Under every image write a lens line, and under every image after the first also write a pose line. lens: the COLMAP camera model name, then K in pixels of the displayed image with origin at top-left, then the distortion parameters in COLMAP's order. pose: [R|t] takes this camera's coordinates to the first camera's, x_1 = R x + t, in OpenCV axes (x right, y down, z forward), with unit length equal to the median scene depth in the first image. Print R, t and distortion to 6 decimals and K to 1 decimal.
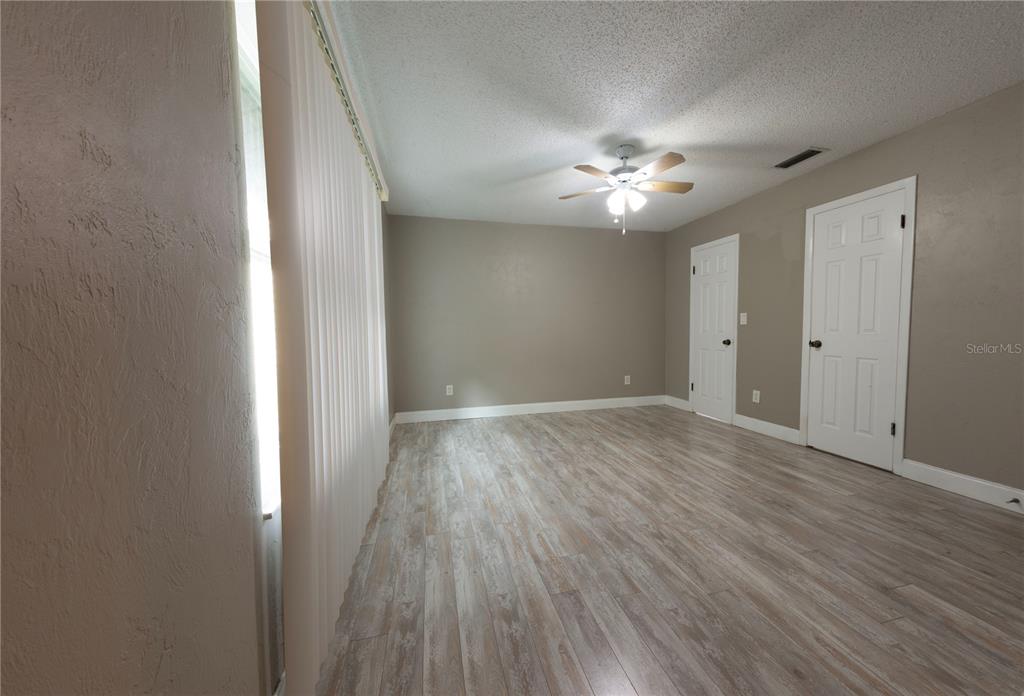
lens RADIAL K [[360.8, 0, 512.0], [0, 360.8, 348.0], [0, 0, 1]] dist [-0.000053, -0.000035]
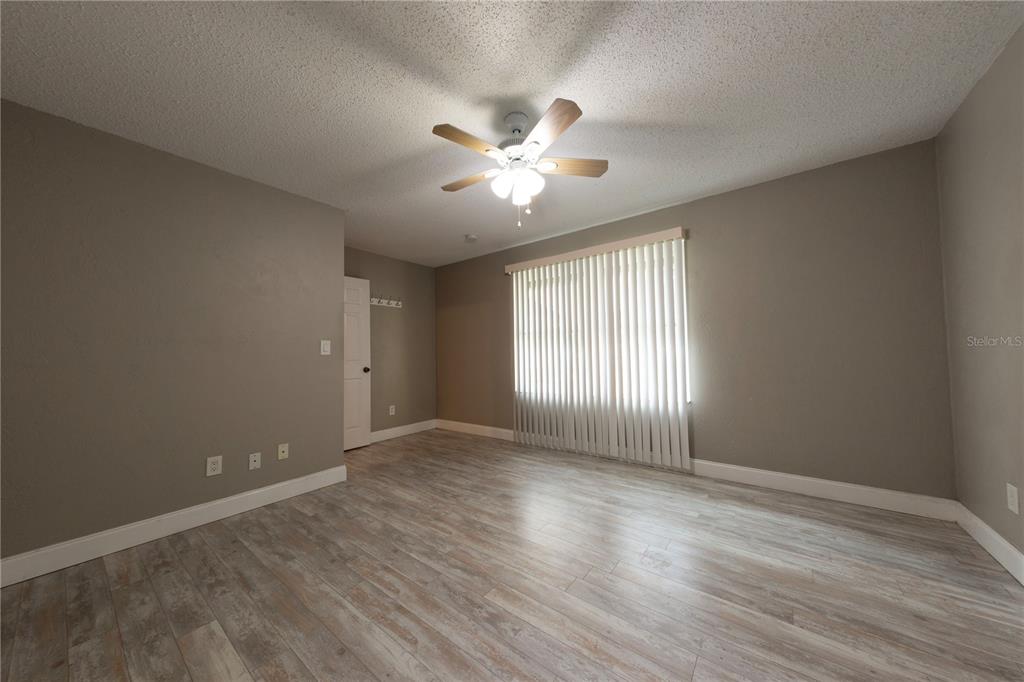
lens RADIAL K [[347.6, 0, 512.0], [0, 347.6, 341.0], [0, 0, 1]] dist [-0.000514, -0.000057]
pose [[-0.775498, 0.005099, -0.631329, 0.891122], [-0.004423, 0.999899, 0.013509, -0.100198], [0.631334, 0.013268, -0.775397, 1.781496]]
